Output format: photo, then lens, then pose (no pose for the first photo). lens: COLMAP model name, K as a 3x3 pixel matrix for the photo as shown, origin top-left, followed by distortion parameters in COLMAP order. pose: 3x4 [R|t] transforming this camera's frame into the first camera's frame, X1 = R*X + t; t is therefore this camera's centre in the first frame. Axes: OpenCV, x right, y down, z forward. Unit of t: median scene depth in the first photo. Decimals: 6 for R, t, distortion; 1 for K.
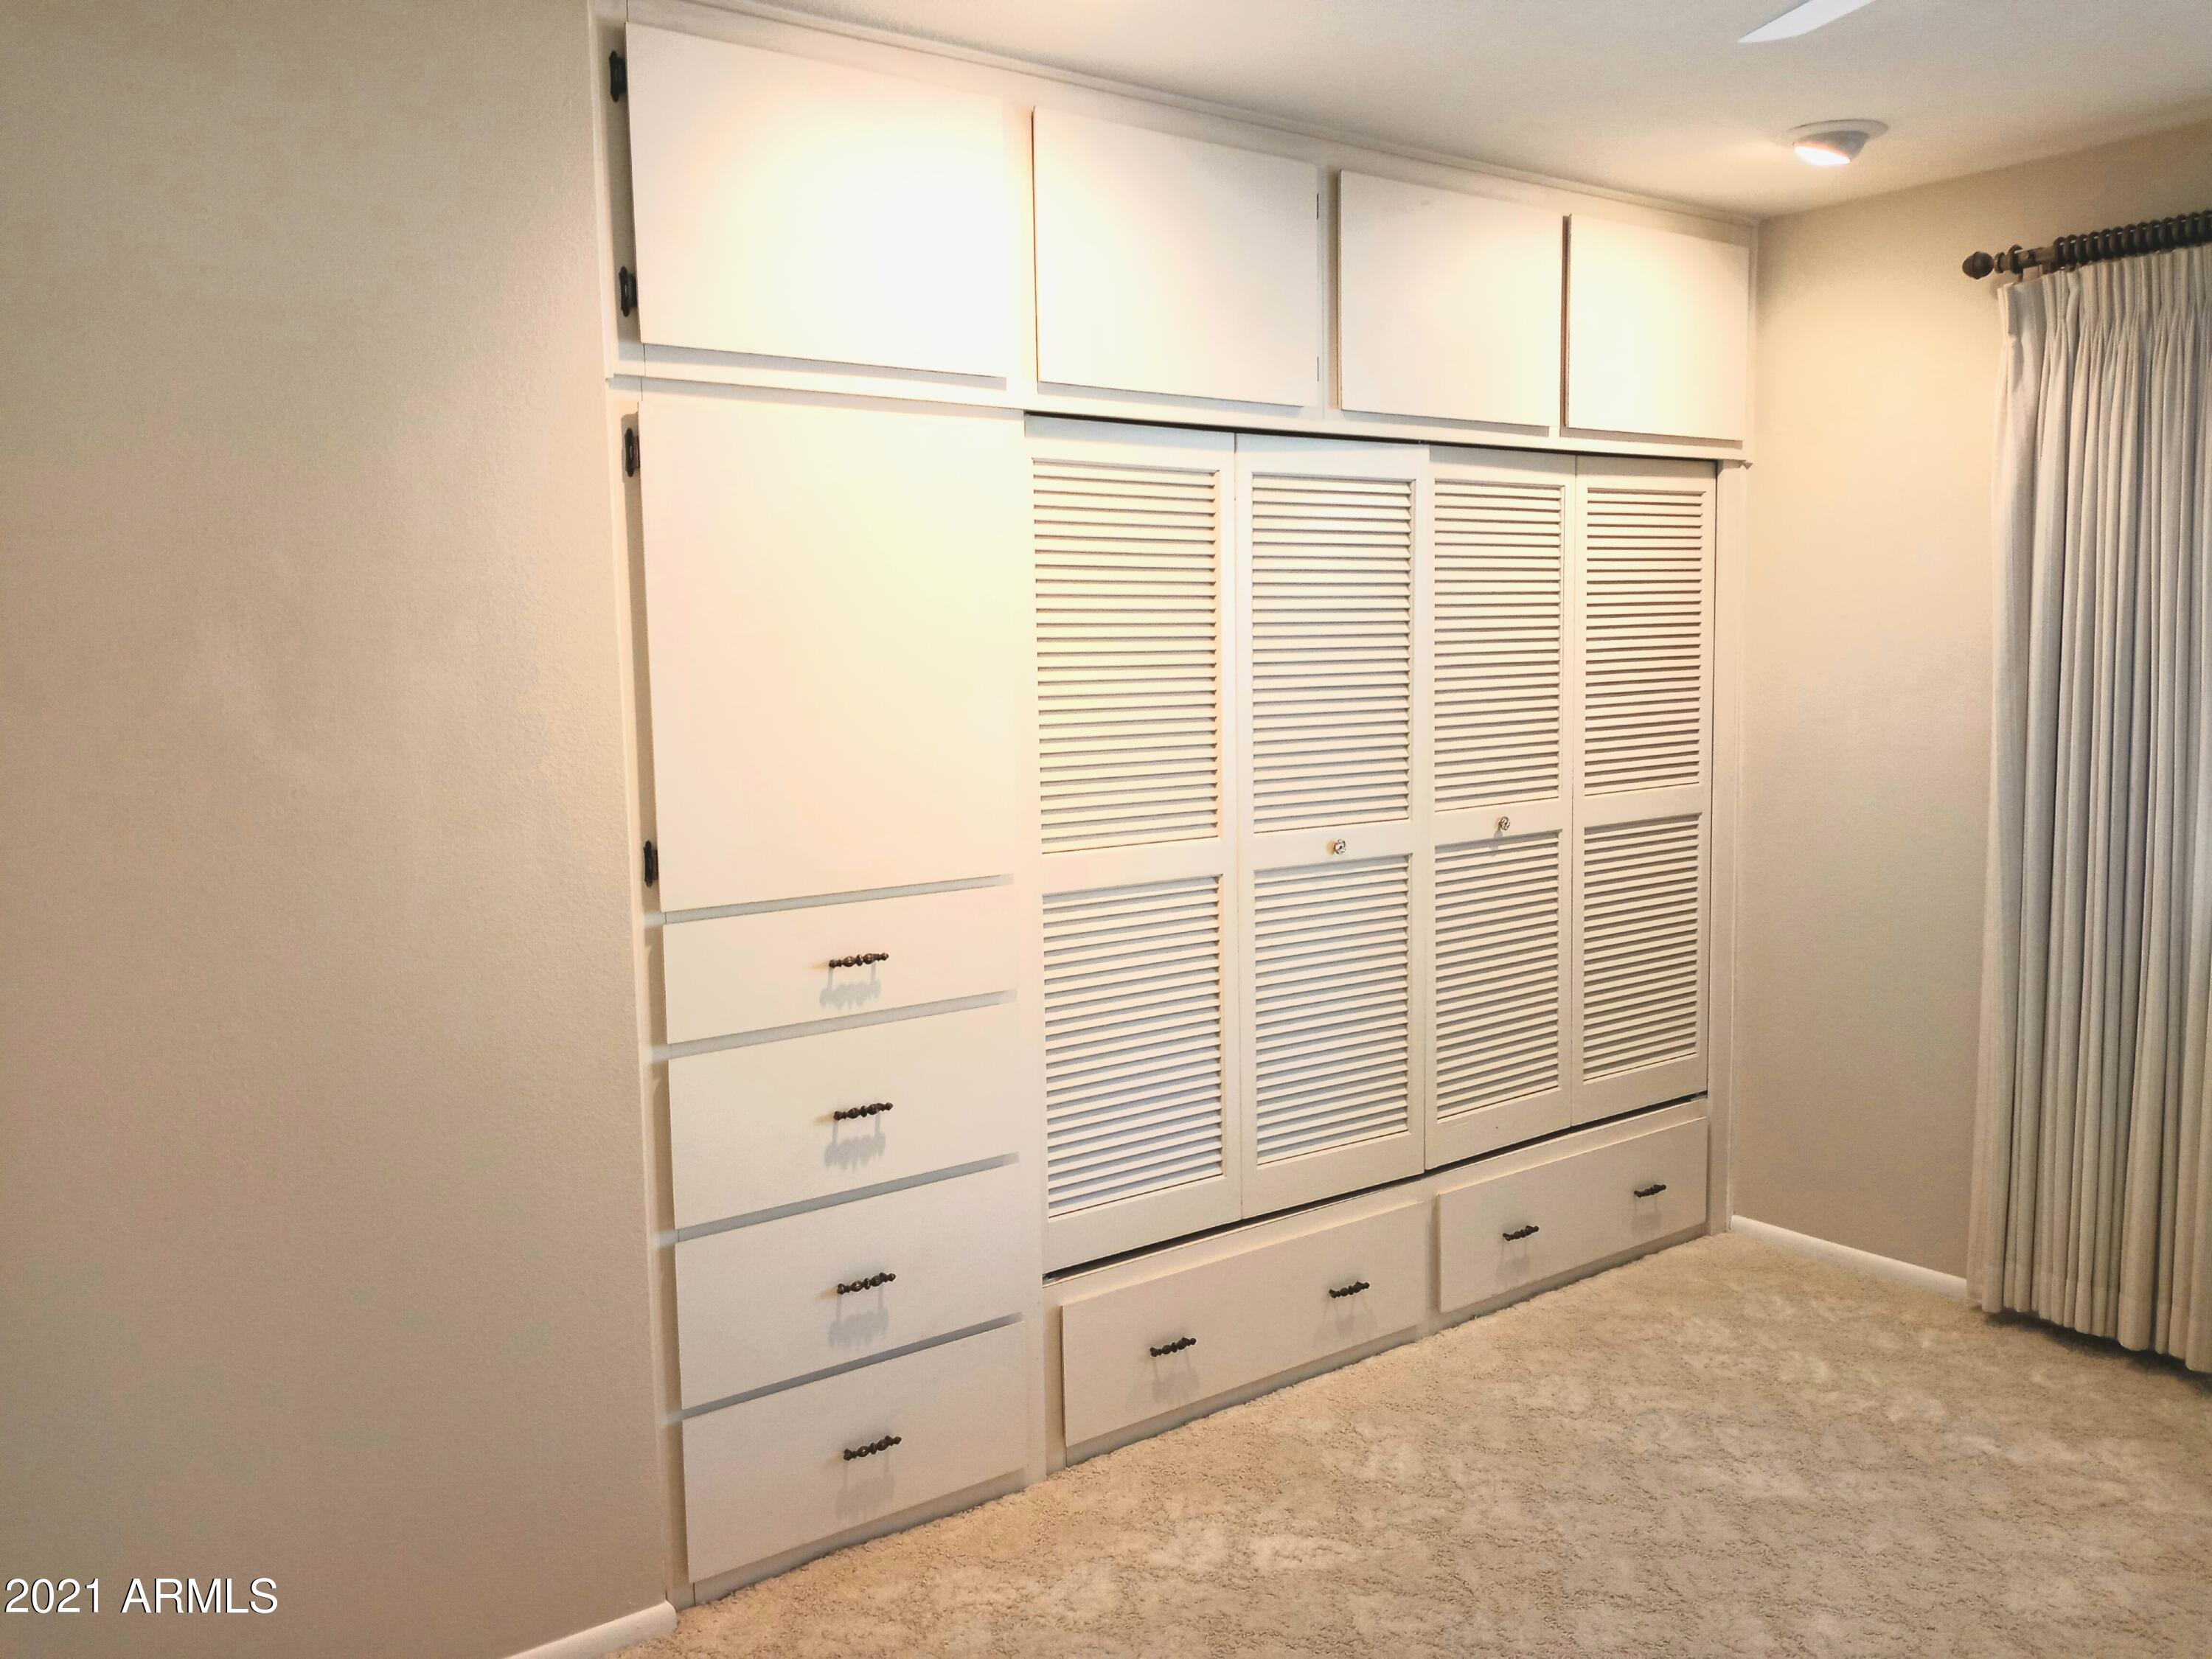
lens RADIAL K [[1788.1, 0, 1106.0], [0, 1788.1, 829.5], [0, 0, 1]] dist [0.052685, -0.127307]
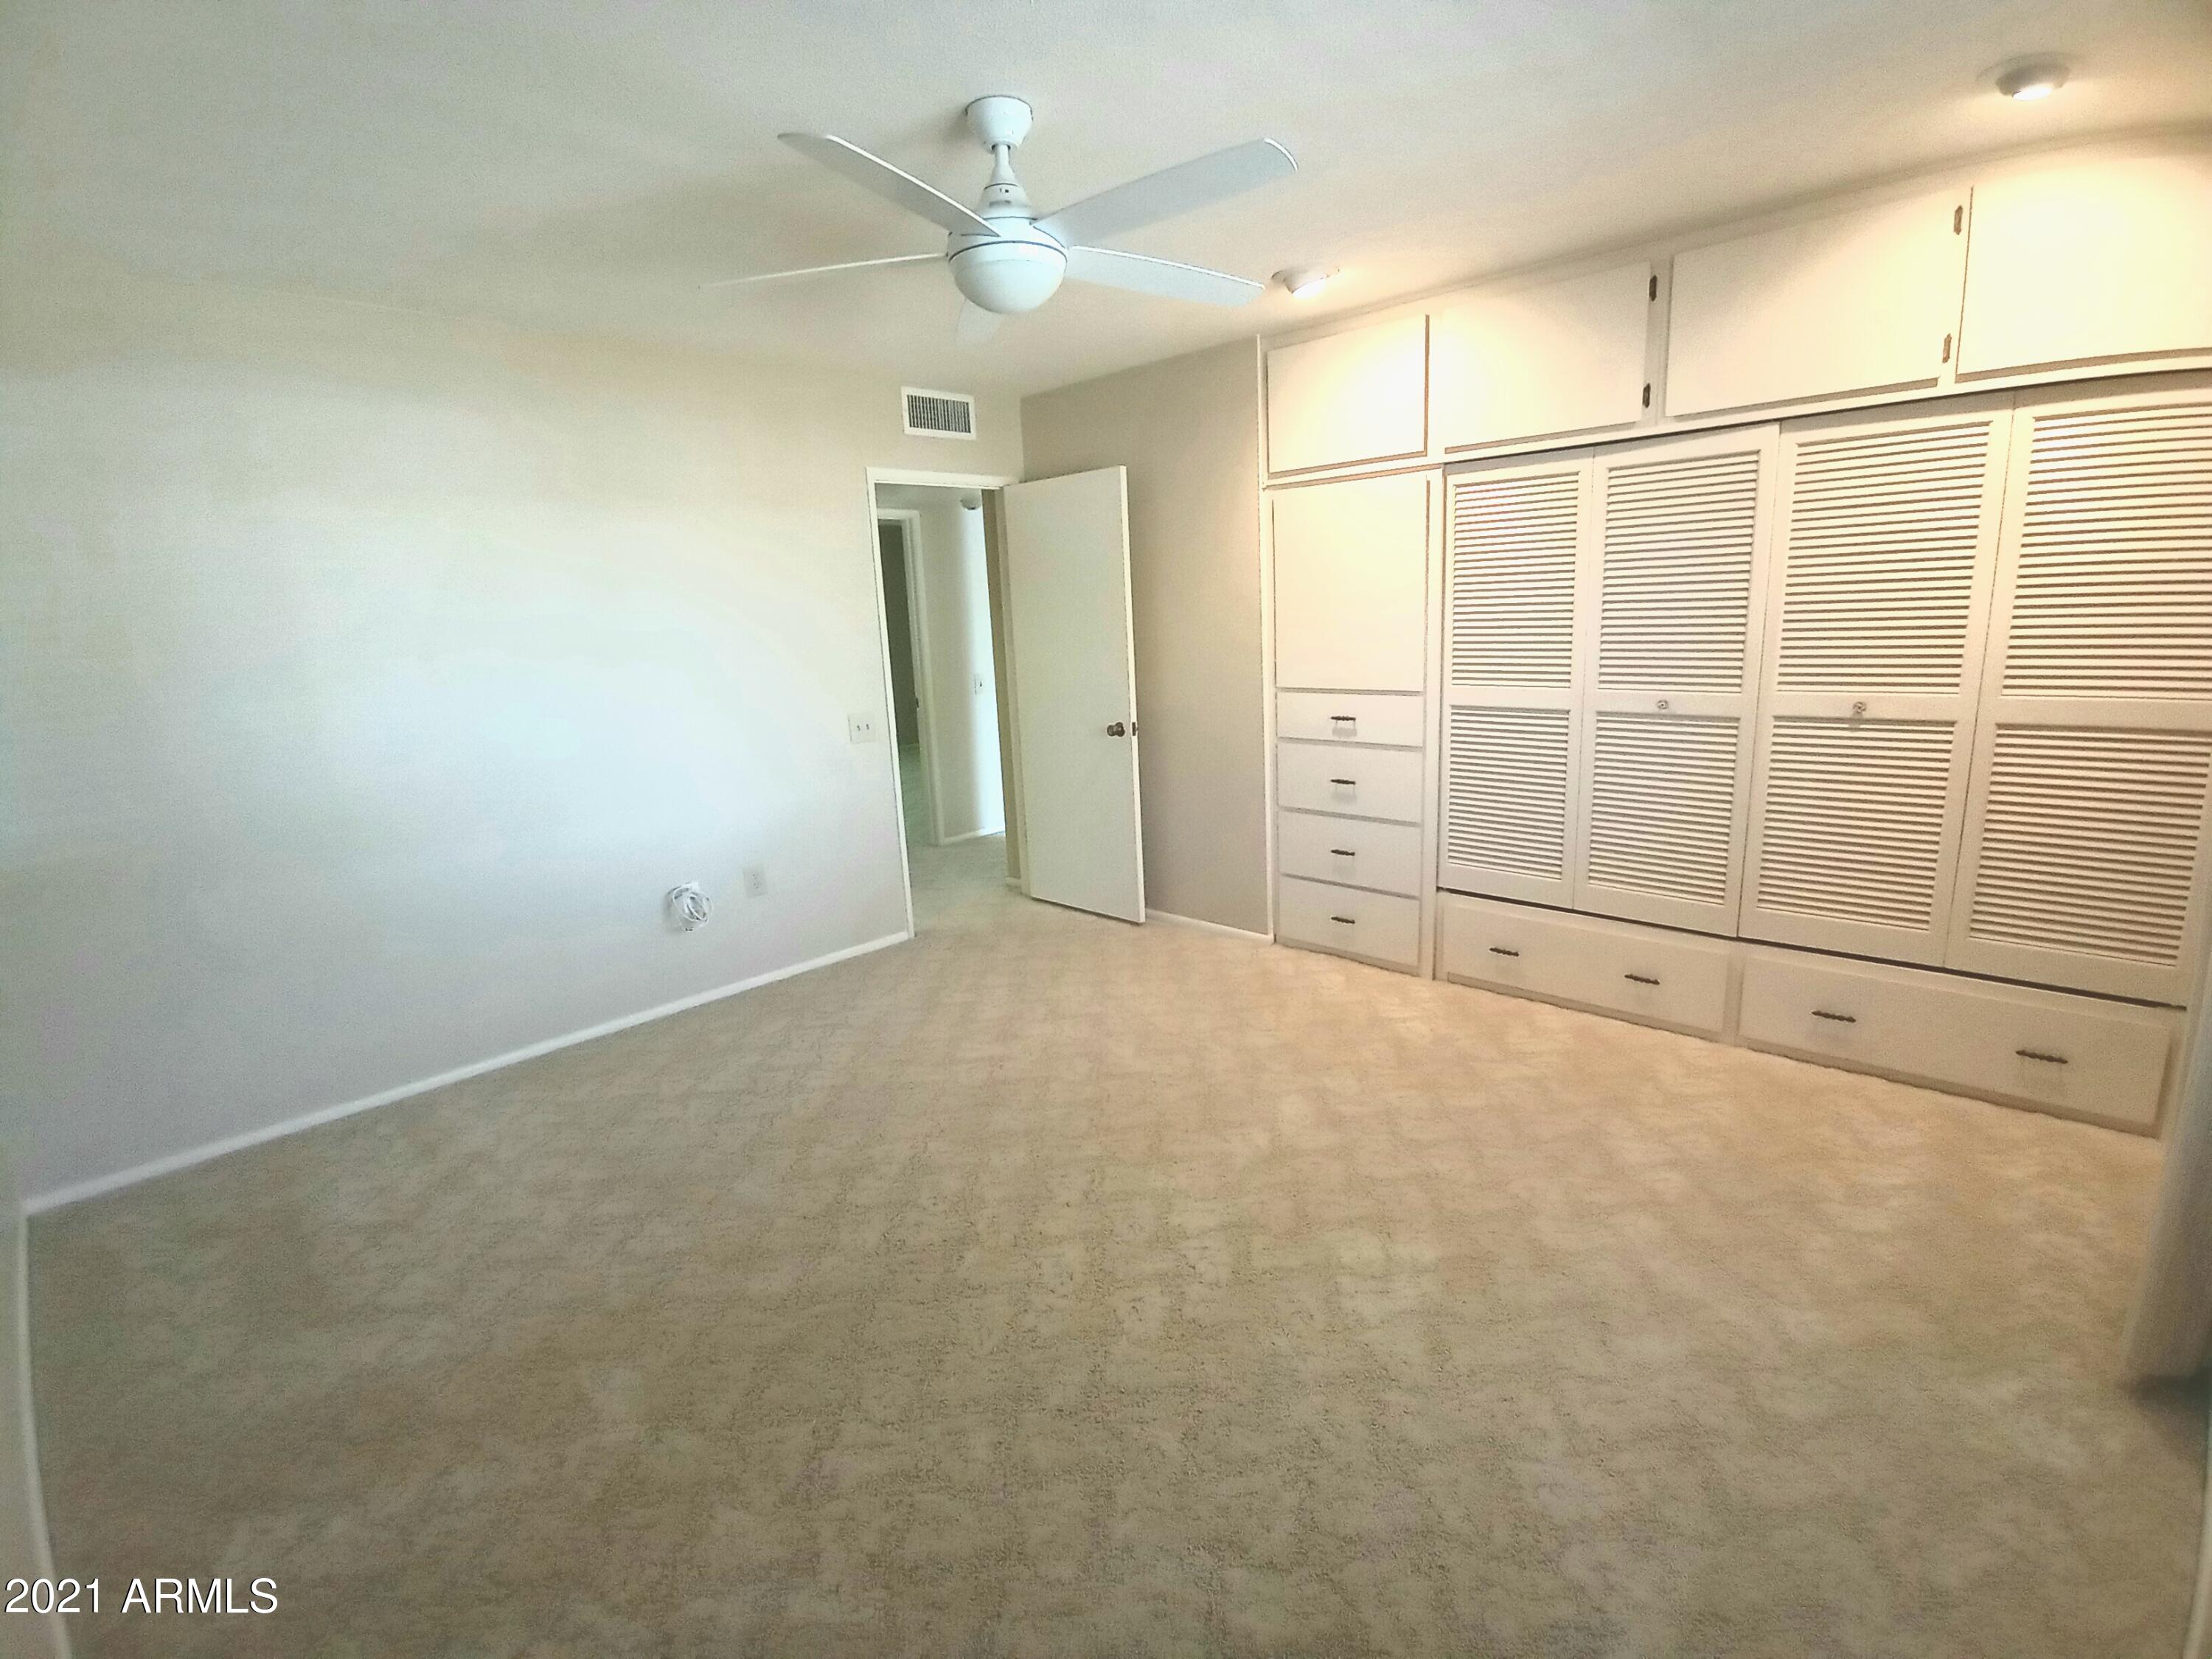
lens RADIAL K [[1050.5, 0, 1106.0], [0, 1050.5, 829.5], [0, 0, 1]] dist [-0.003282, -0.000470]
pose [[0.150826, 0.220579, -0.963637, 0.981021], [-0.058171, 0.975080, 0.214093, -0.052456], [0.986847, 0.023765, 0.159899, 0.378554]]
